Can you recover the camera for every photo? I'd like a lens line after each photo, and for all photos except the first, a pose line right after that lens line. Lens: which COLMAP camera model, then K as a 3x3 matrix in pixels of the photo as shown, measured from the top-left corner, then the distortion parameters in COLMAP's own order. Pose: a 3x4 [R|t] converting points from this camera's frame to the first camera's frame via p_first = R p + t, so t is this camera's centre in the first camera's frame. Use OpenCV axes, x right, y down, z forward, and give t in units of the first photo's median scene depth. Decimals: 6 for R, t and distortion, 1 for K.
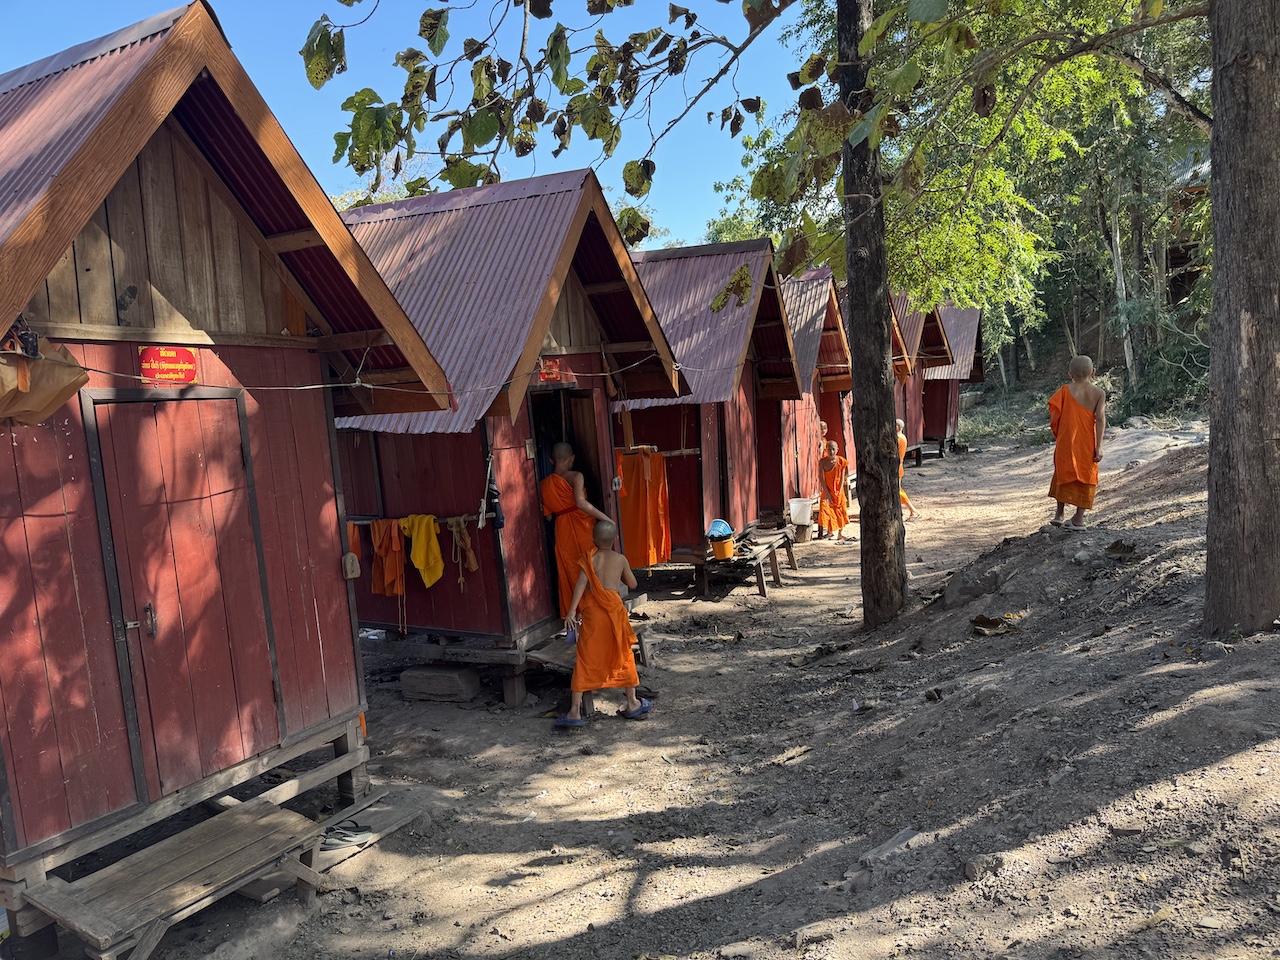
lens RADIAL K [[933.7, 0, 638.7], [0, 933.7, 455.4], [0, 0, 1]] dist [-0.000613, -0.000914]
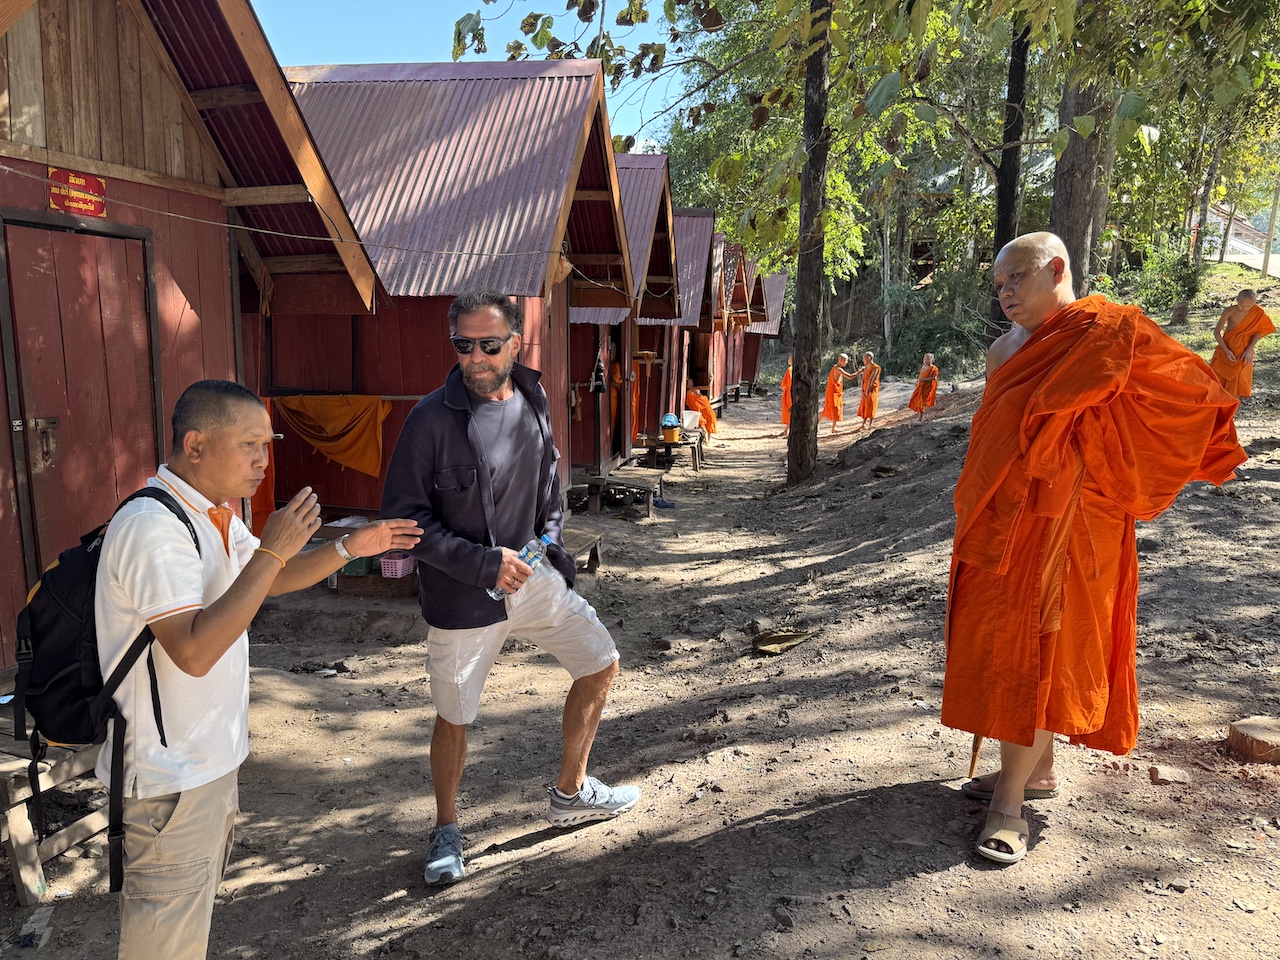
lens RADIAL K [[952.3, 0, 640.0], [0, 952.3, 480.0], [0, 0, 1]] dist [-0.001711, -0.002626]
pose [[0.956561, 0.043252, 0.288304, -0.395091], [-0.065447, 0.995550, 0.067795, 0.081507], [-0.284089, -0.083718, 0.955136, -0.372493]]
